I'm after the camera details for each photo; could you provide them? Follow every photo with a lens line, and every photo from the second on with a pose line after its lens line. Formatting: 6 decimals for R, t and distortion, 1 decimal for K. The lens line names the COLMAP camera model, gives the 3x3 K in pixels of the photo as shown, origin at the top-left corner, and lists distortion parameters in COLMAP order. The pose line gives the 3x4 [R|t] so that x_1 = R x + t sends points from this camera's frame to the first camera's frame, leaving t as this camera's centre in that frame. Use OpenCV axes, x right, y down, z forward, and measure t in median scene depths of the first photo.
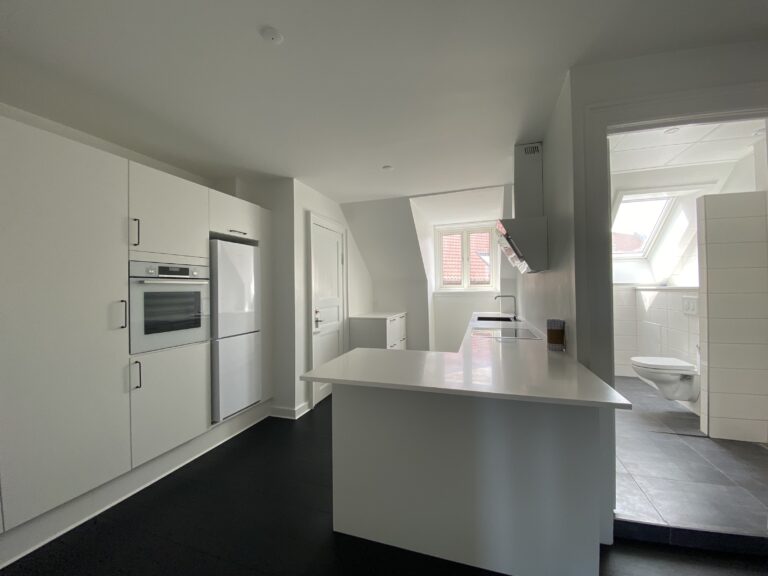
lens RADIAL K [[305.7, 0, 383.5], [0, 305.7, 285.9], [0, 0, 1]] dist [-0.001746, -0.000364]
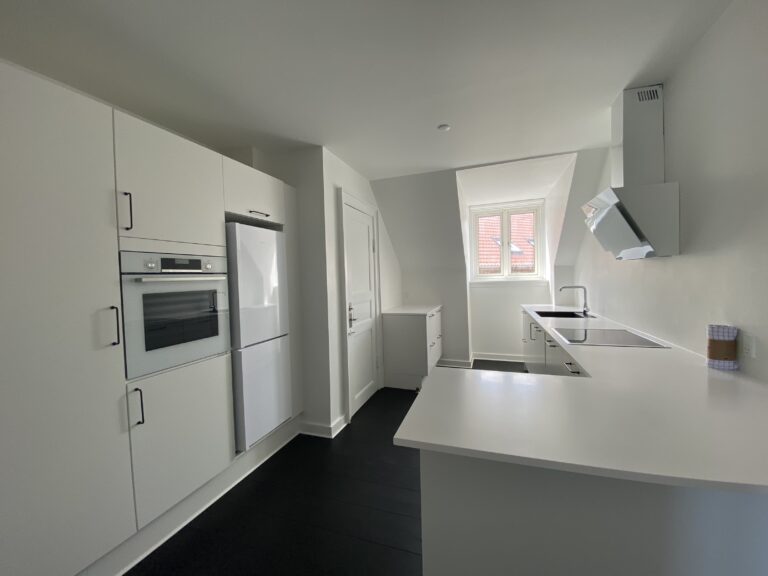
lens RADIAL K [[305.7, 0, 383.5], [0, 305.7, 285.9], [0, 0, 1]] dist [-0.001746, -0.000364]
pose [[0.999719, -0.014281, -0.018922, -0.131205], [0.015029, 0.999087, 0.039991, -0.013042], [0.018333, -0.040264, 0.999021, 0.190575]]
